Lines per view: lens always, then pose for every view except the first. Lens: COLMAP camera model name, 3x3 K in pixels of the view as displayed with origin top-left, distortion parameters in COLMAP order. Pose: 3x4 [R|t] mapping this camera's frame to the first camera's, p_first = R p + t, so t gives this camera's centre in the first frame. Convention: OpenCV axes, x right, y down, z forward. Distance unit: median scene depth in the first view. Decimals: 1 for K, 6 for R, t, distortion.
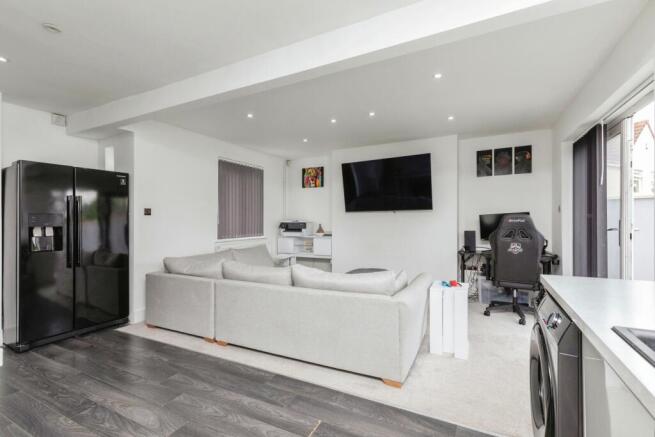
lens RADIAL K [[294.0, 0, 330.5], [0, 294.0, 218.1], [0, 0, 1]] dist [0.010949, -0.001939]
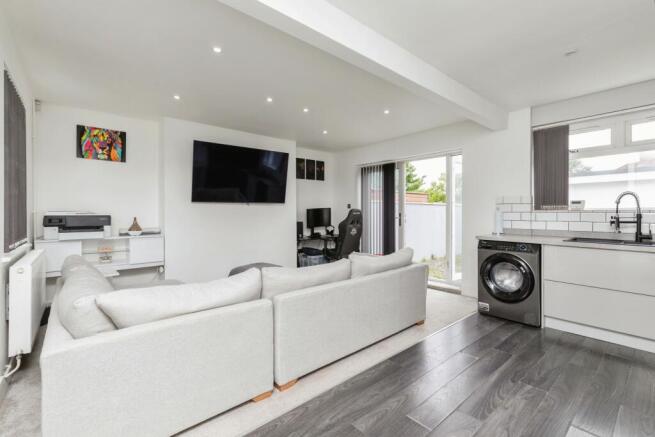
lens RADIAL K [[294.0, 0, 329.6], [0, 294.0, 217.7], [0, 0, 1]] dist [0.010949, -0.001939]
pose [[0.377978, -0.005701, 0.925797, -0.513518], [-0.004149, 0.999961, 0.007851, 0.013143], [-0.925805, -0.006808, 0.377940, 0.342564]]
